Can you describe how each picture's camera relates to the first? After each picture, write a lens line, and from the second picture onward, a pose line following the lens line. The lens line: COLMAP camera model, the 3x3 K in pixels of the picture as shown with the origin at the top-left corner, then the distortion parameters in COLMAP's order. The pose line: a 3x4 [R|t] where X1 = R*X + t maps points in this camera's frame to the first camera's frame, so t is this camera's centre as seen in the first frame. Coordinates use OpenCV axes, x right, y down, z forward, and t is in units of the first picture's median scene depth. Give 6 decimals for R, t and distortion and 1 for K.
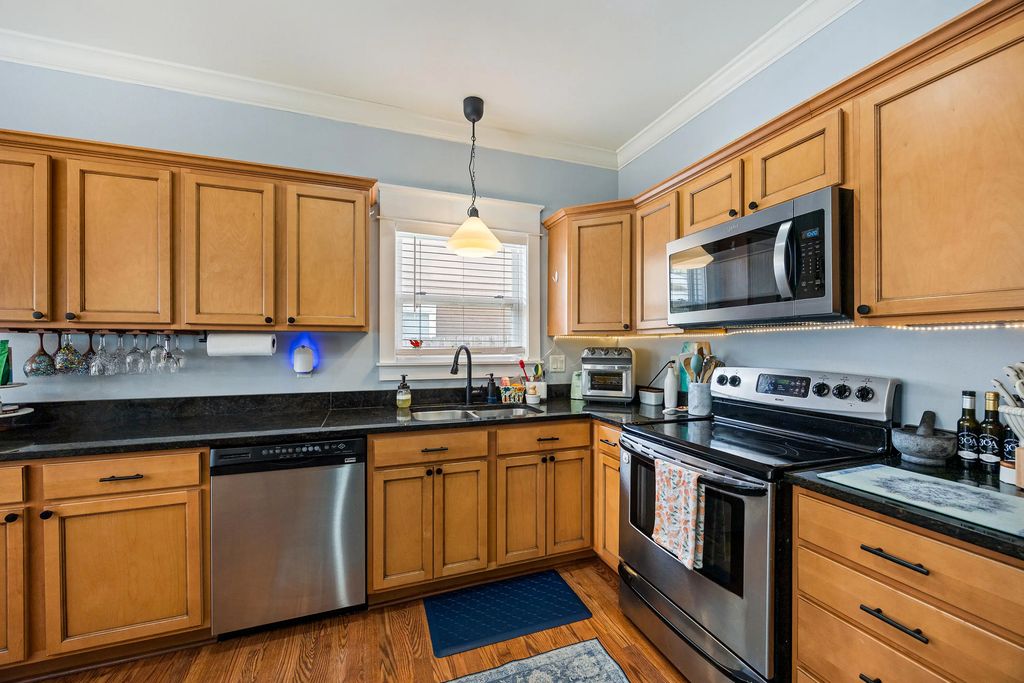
lens RADIAL K [[383.0, 0, 512.1], [0, 383.0, 344.7], [0, 0, 1]] dist [0.000267, 0.000090]
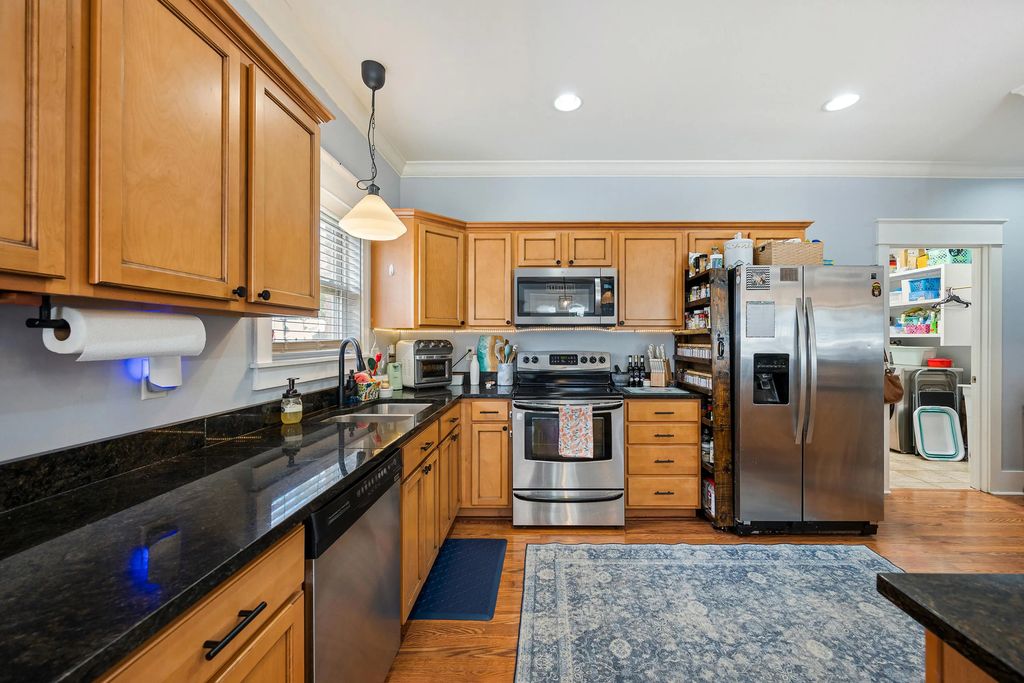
lens RADIAL K [[400.2, 0, 516.9], [0, 400.2, 336.5], [0, 0, 1]] dist [-0.000718, 0.000152]
pose [[0.396336, 0.006088, 0.918085, -0.994723], [-0.001529, 0.999981, -0.005971, 0.005745], [-0.918104, 0.000963, 0.396338, 0.382383]]
